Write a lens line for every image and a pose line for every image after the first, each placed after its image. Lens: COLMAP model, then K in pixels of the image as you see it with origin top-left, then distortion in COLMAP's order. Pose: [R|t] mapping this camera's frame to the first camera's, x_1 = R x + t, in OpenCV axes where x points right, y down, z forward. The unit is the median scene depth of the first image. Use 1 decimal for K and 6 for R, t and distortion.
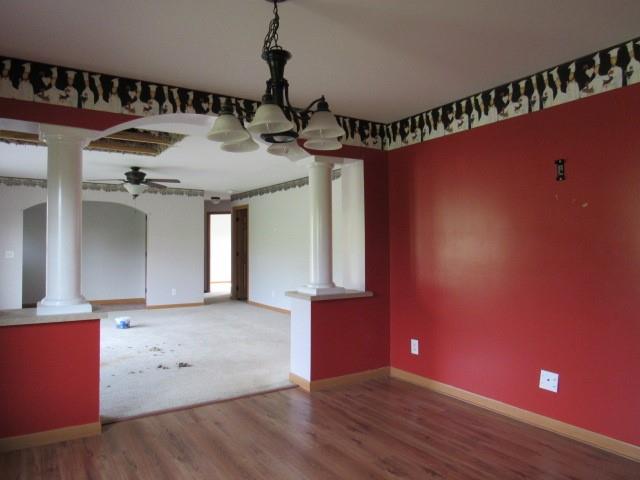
lens RADIAL K [[461.2, 0, 322.3], [0, 461.2, 241.6], [0, 0, 1]] dist [-0.021014, -0.000488]
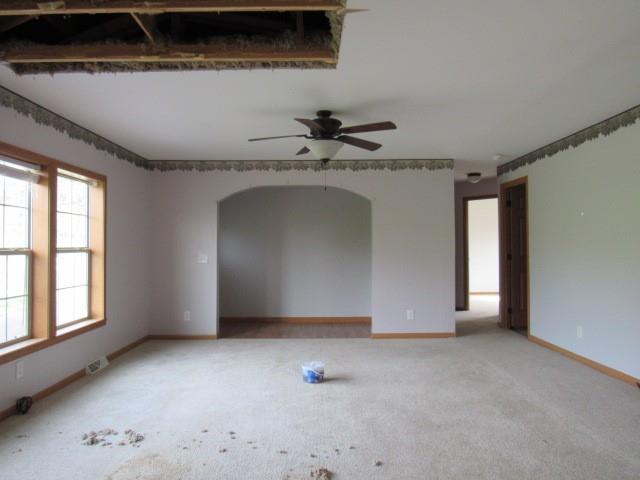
lens RADIAL K [[461.2, 0, 324.7], [0, 461.2, 243.9], [0, 0, 1]] dist [-0.021014, -0.000488]
pose [[0.847359, -0.011846, -0.530888, -0.071123], [0.014910, 0.999888, 0.001487, 0.003930], [0.530811, -0.009176, 0.847441, 0.367944]]
